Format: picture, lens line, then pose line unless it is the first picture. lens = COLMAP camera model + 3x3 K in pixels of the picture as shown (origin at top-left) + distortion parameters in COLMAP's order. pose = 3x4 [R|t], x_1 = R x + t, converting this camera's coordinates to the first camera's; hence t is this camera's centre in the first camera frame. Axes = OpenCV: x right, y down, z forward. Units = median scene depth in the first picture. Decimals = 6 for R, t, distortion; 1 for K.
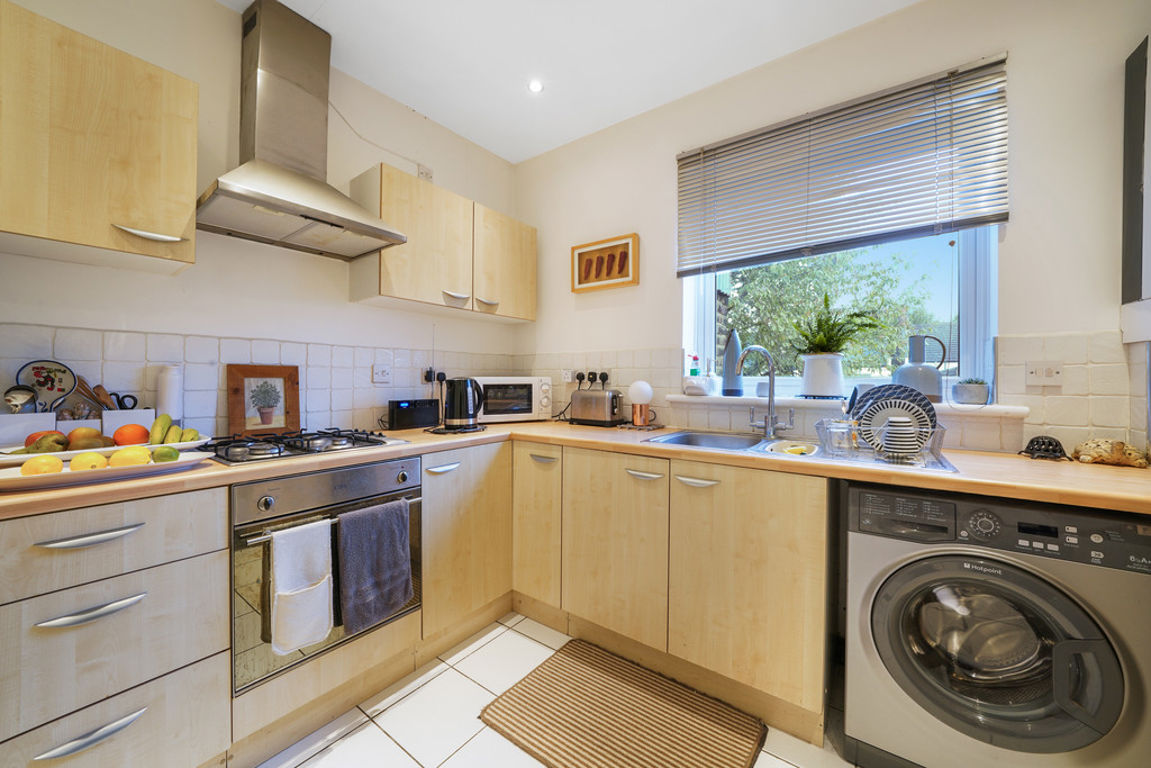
lens RADIAL K [[420.9, 0, 573.3], [0, 420.9, 380.6], [0, 0, 1]] dist [-0.011924, -0.000254]
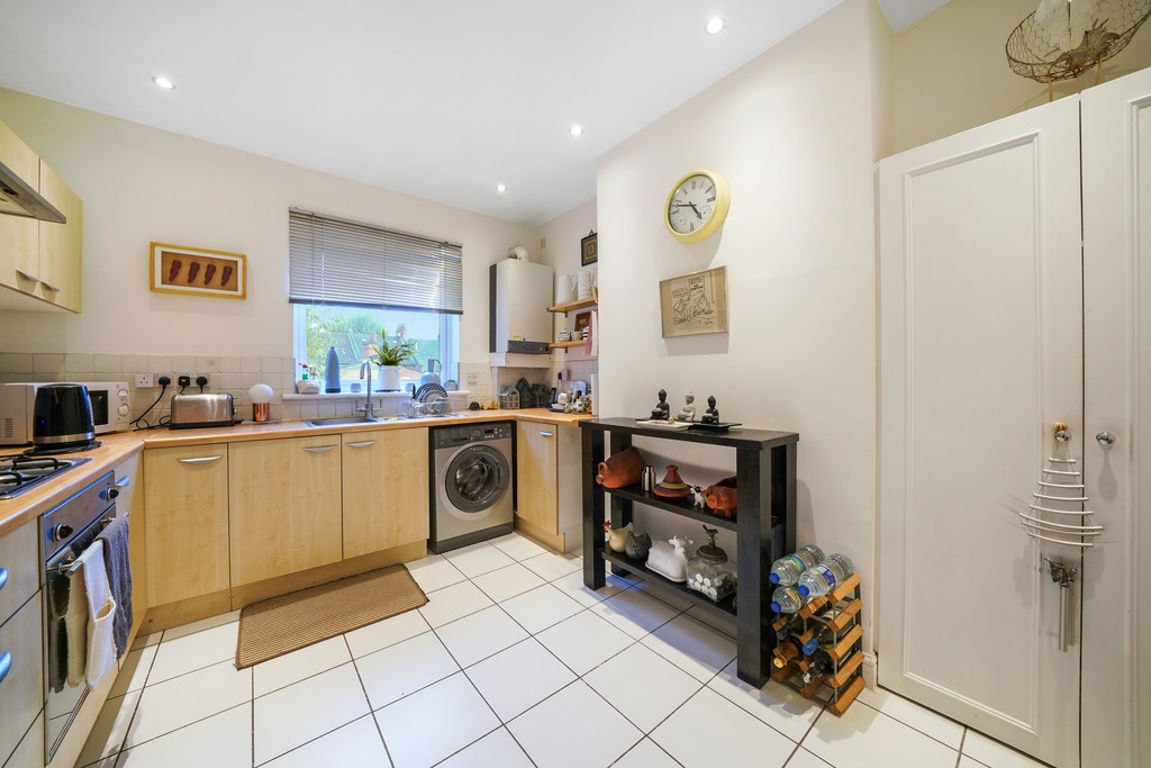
lens RADIAL K [[396.5, 0, 569.9], [0, 396.5, 381.2], [0, 0, 1]] dist [0.000329, -0.000032]
pose [[0.257131, -0.013598, 0.966281, -0.817177], [0.011701, 0.999872, 0.010957, -0.010826], [-0.966306, 0.008489, 0.257257, -0.158314]]
